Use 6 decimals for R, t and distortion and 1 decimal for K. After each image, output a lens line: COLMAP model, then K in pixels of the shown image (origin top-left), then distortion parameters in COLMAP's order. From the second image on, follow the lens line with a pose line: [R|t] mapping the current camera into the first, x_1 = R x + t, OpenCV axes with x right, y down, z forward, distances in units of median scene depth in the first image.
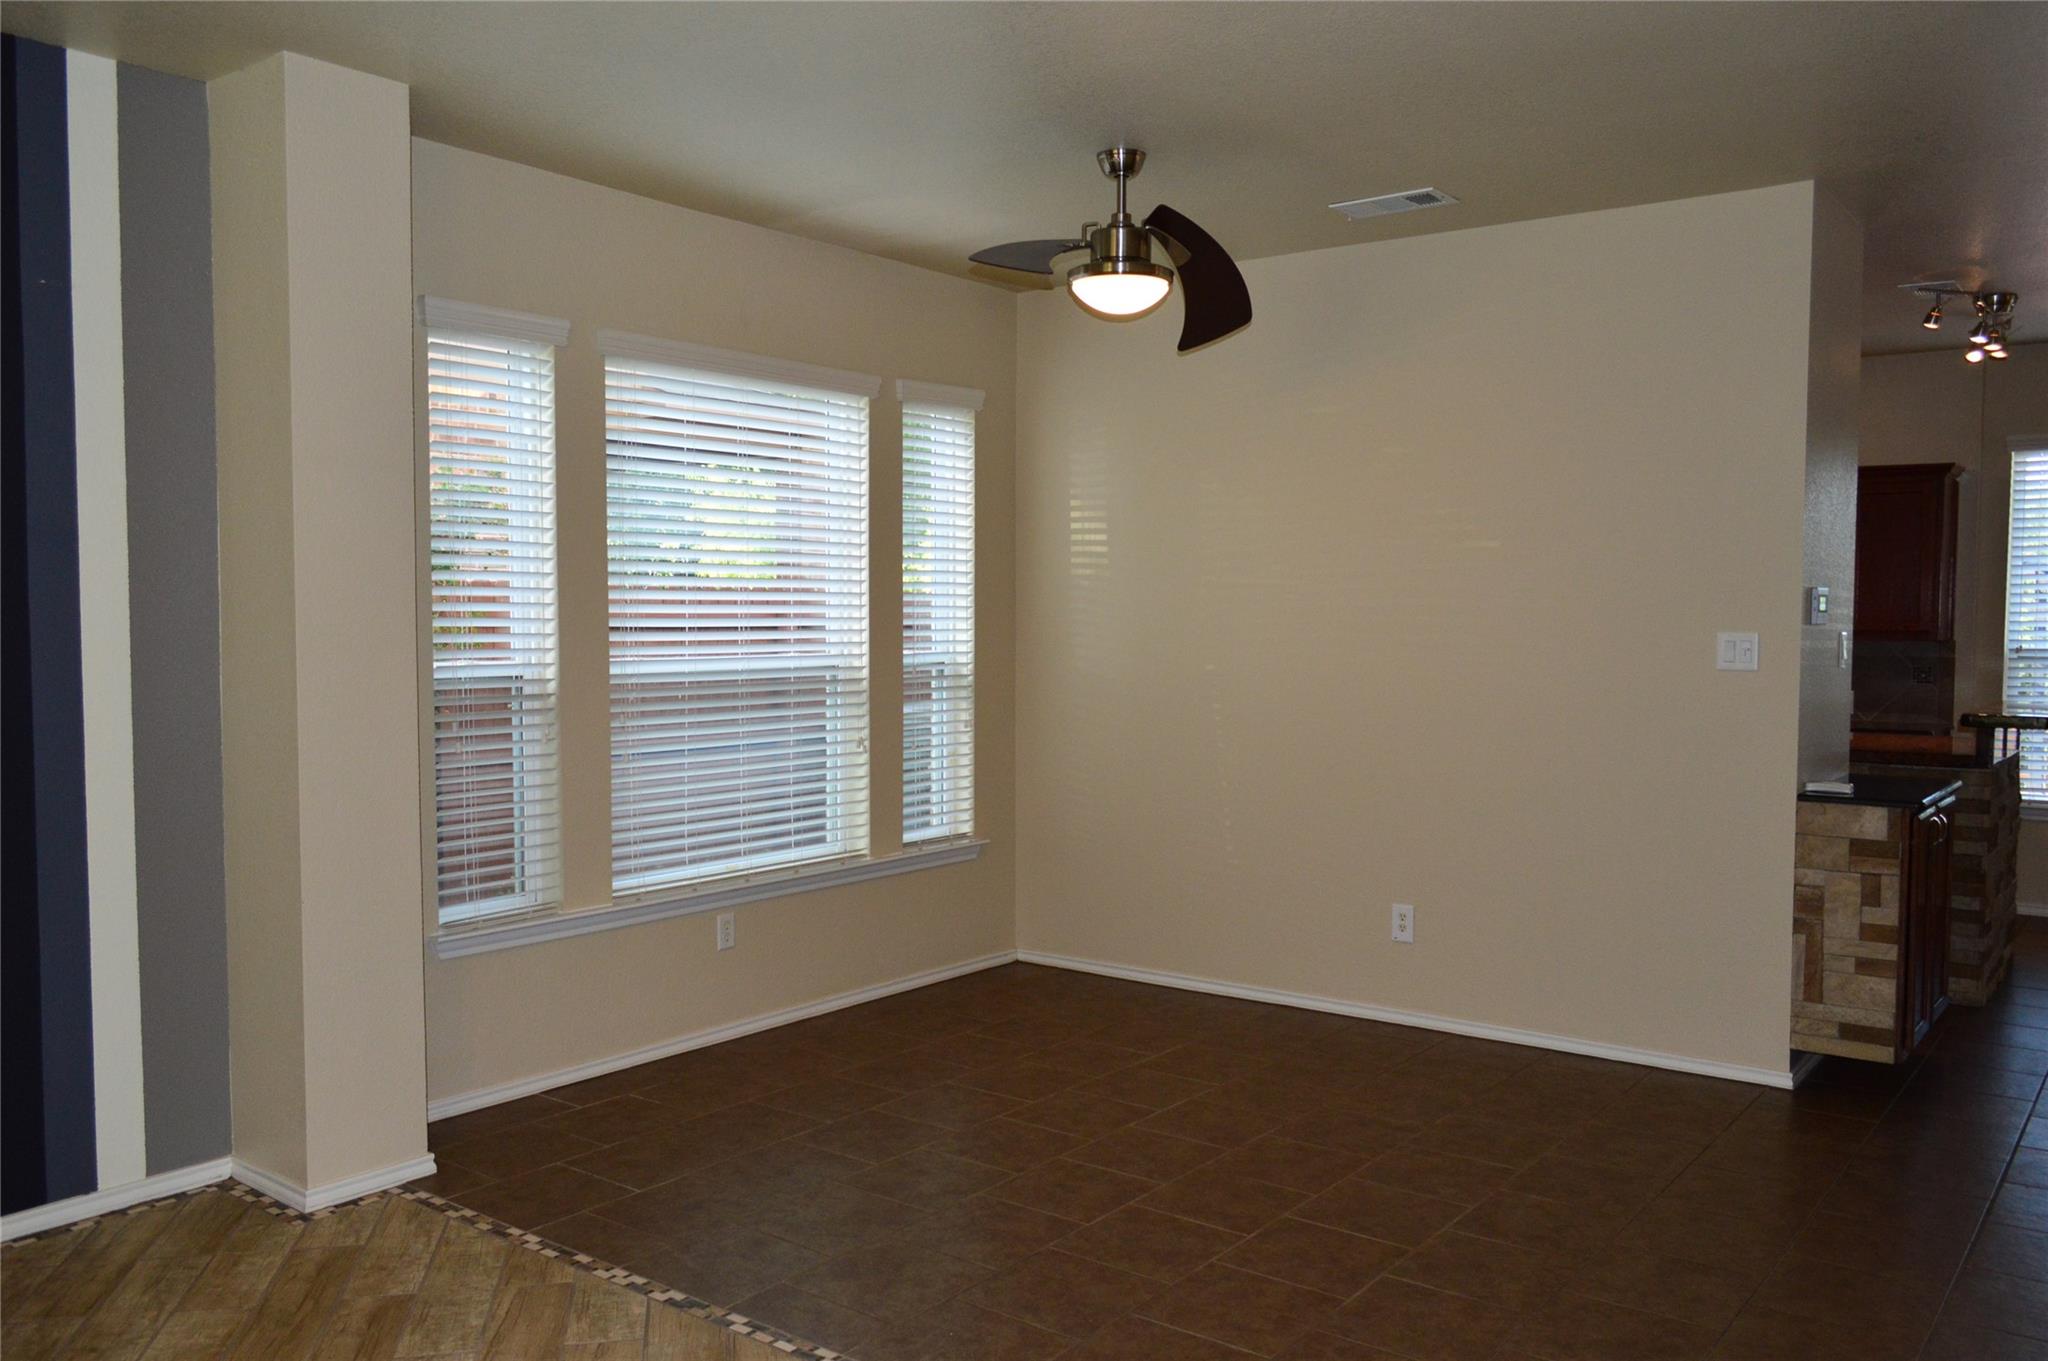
lens RADIAL K [[1613.4, 0, 1042.9], [0, 1613.4, 686.4], [0, 0, 1]] dist [-0.013892, 0.012822]
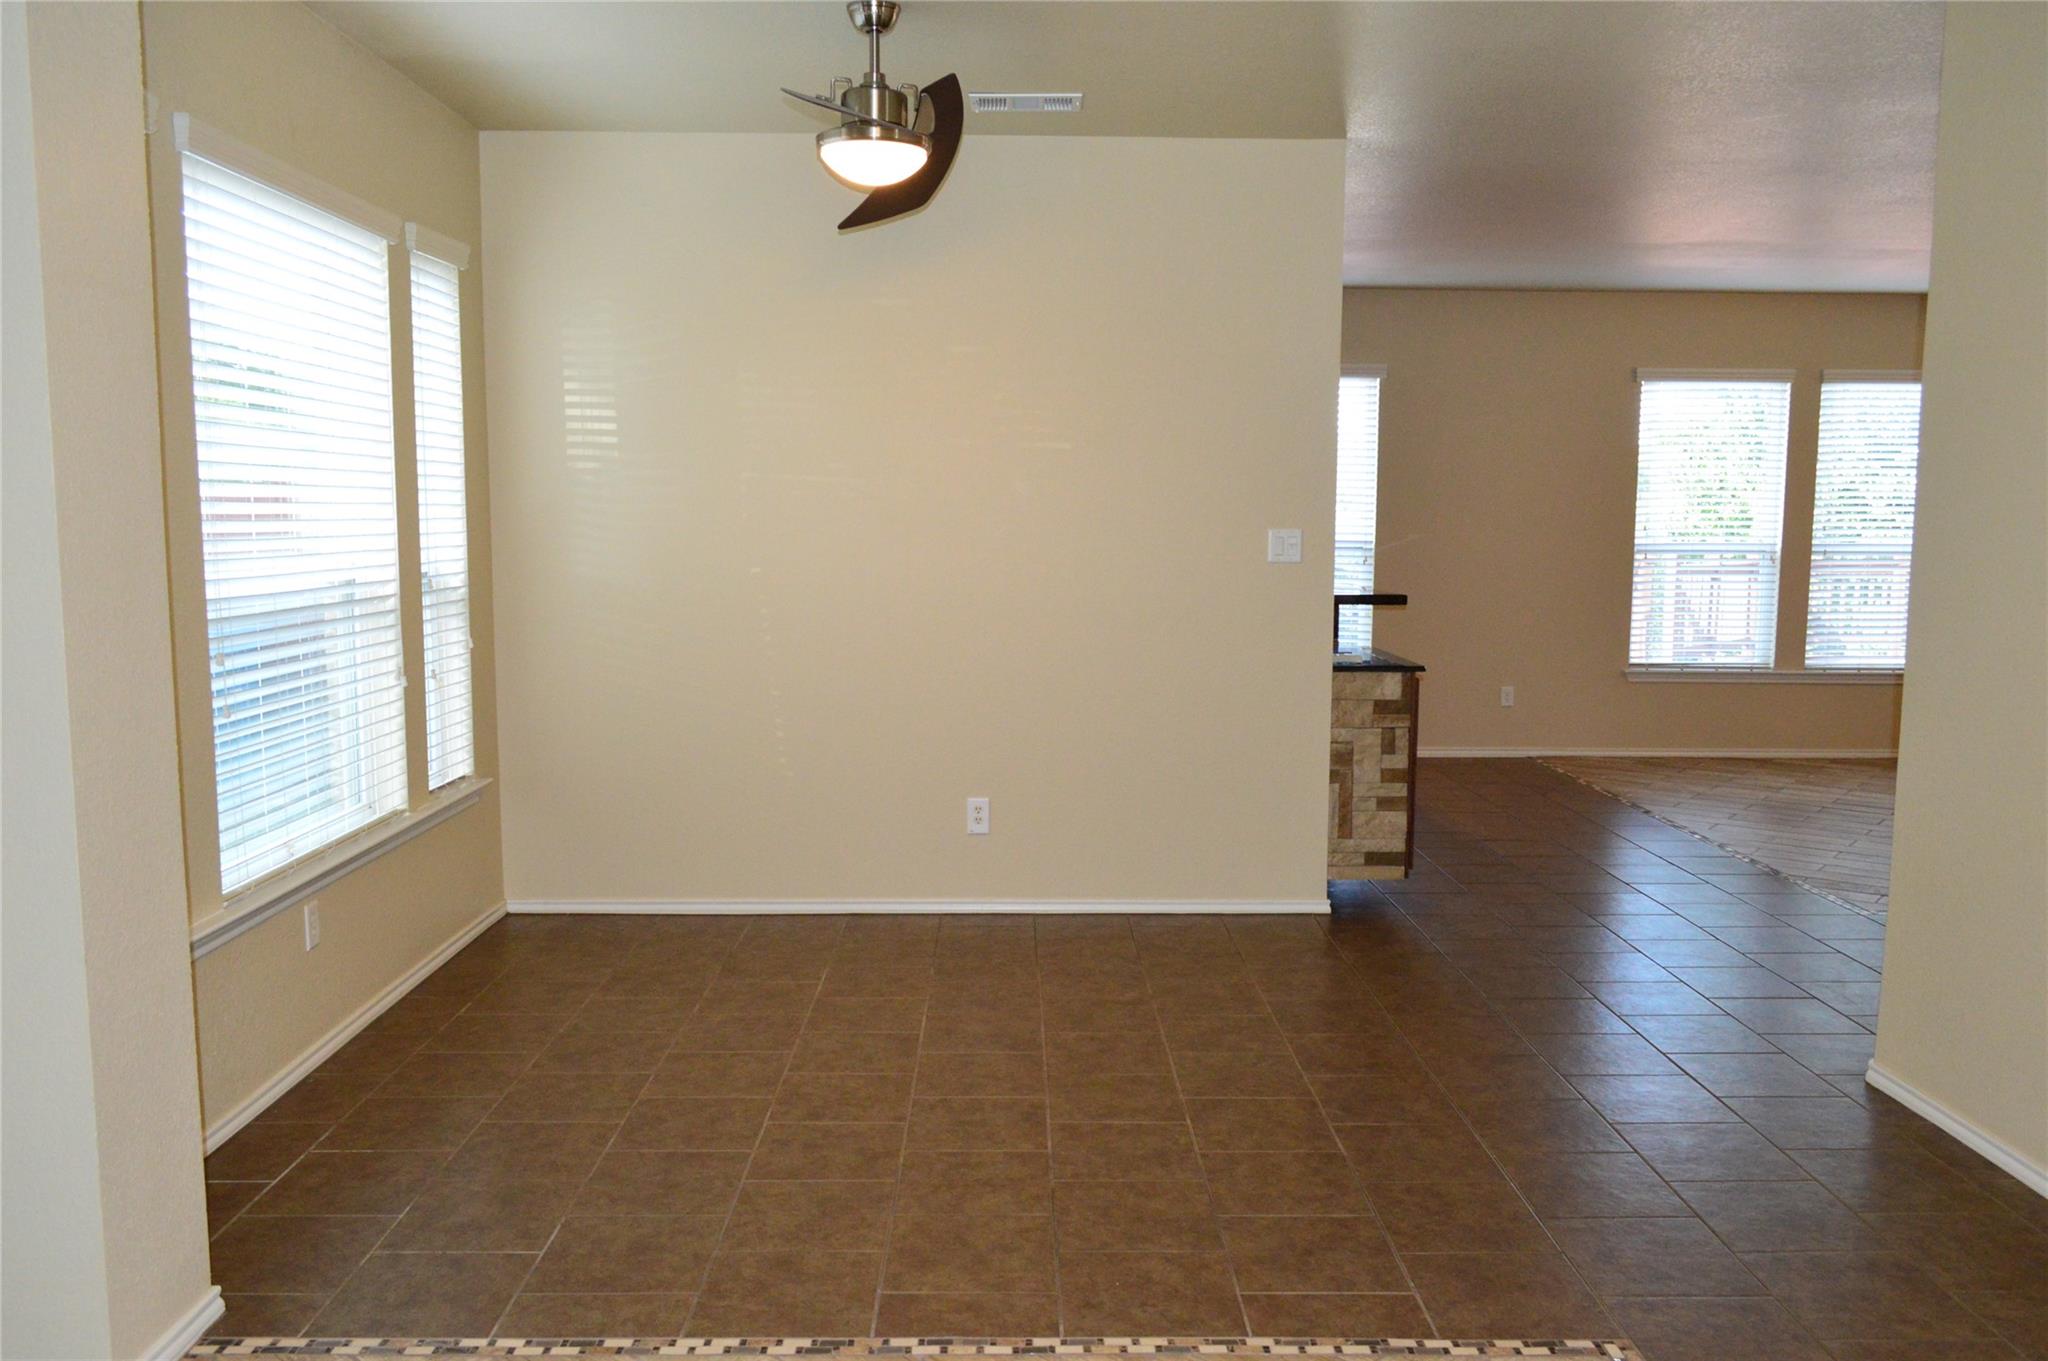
lens RADIAL K [[1613.4, 0, 1028.4], [0, 1613.4, 687.7], [0, 0, 1]] dist [-0.013892, 0.012822]
pose [[0.789477, -0.067365, 0.610072, -0.441872], [0.027252, 0.996826, 0.074804, -0.012300], [-0.613175, -0.042430, 0.788807, 0.205252]]
